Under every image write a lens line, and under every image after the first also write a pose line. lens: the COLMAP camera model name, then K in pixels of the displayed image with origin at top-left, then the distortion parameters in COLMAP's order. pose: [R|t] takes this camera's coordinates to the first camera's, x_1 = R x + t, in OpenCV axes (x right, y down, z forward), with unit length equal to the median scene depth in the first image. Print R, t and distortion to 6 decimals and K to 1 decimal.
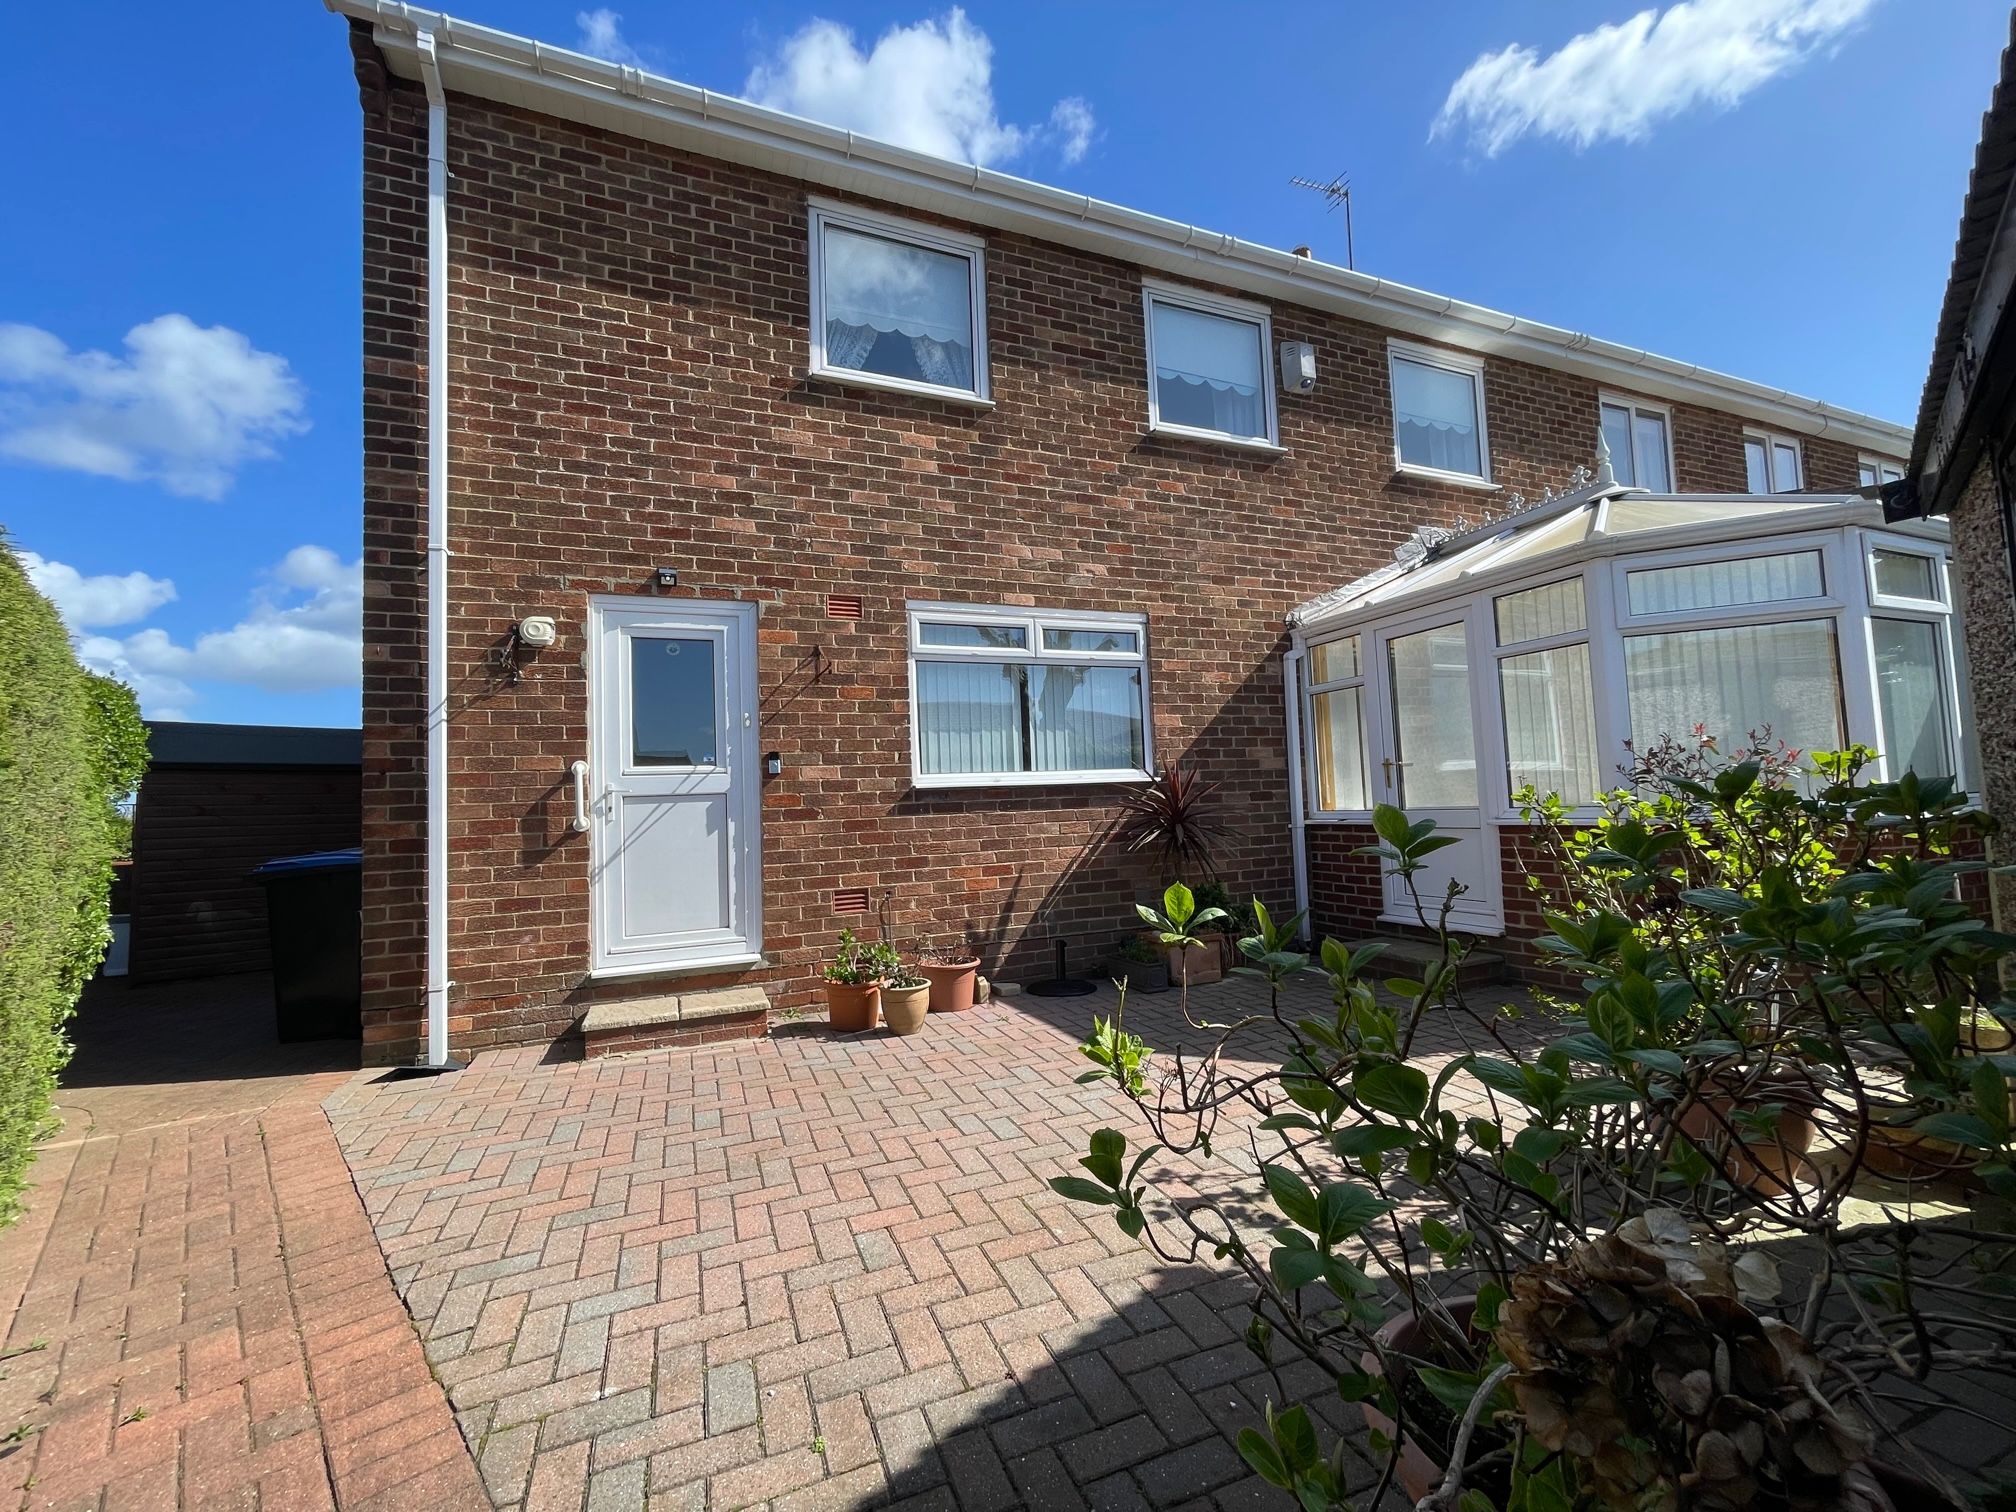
lens RADIAL K [[822.5, 0, 1008.0], [0, 822.5, 756.0], [0, 0, 1]] dist [0.001104, -0.000158]
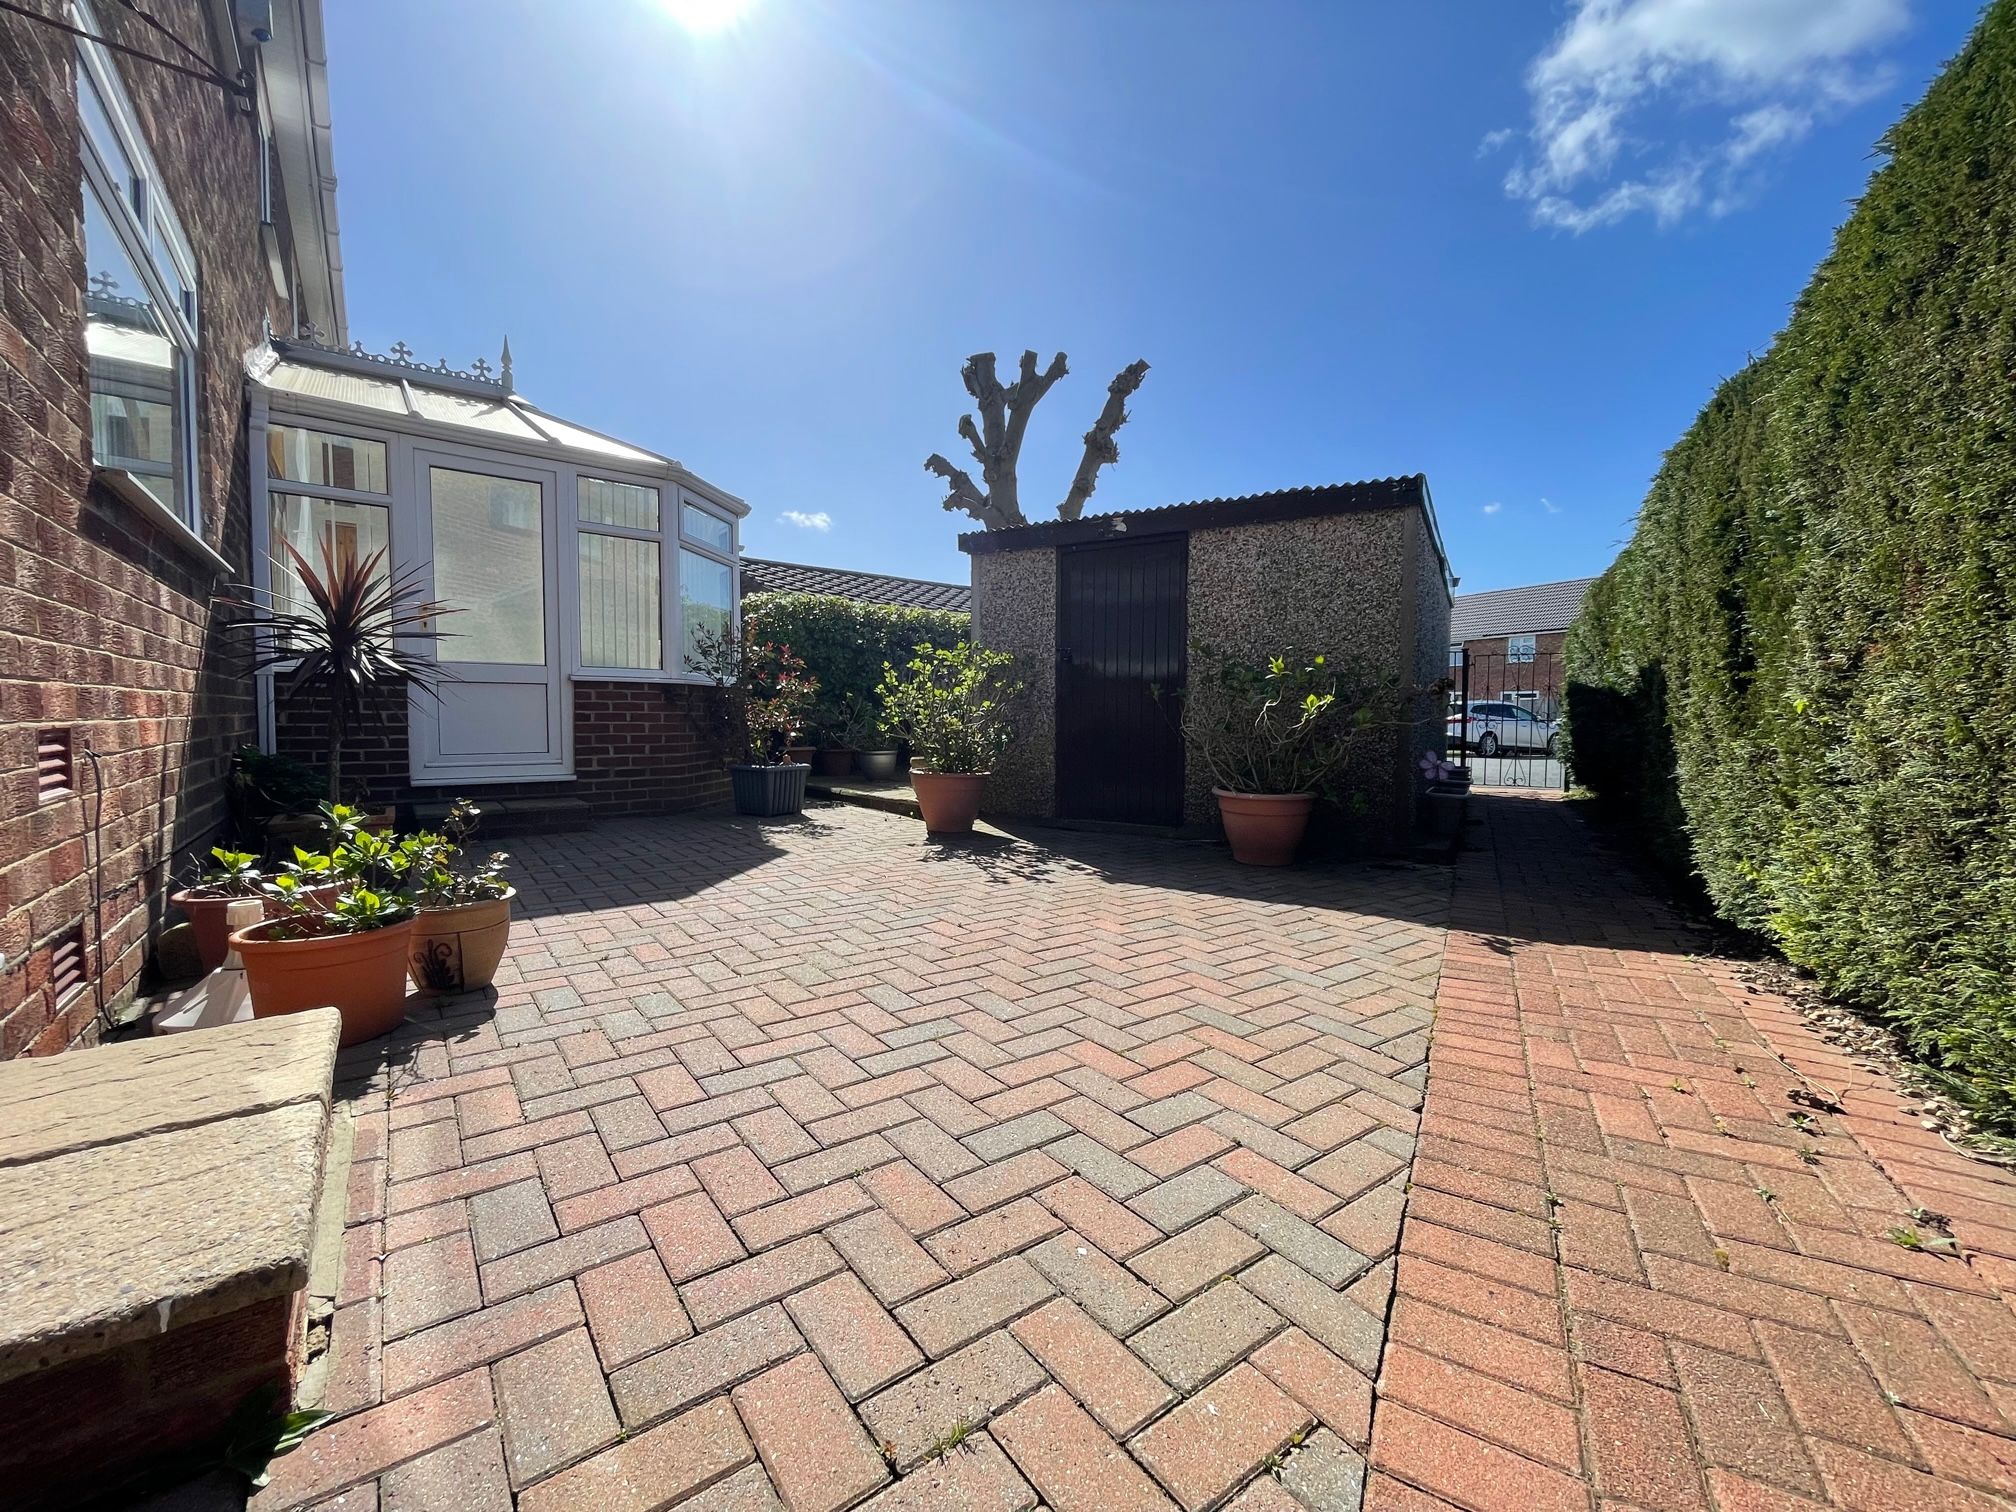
lens RADIAL K [[822.5, 0, 1008.0], [0, 822.5, 756.0], [0, 0, 1]] dist [0.001104, -0.000158]
pose [[-0.263910, -0.012120, 0.964471, -0.733632], [-0.064245, 0.997921, -0.005040, 0.178489], [-0.962405, -0.063292, -0.264140, 0.845067]]
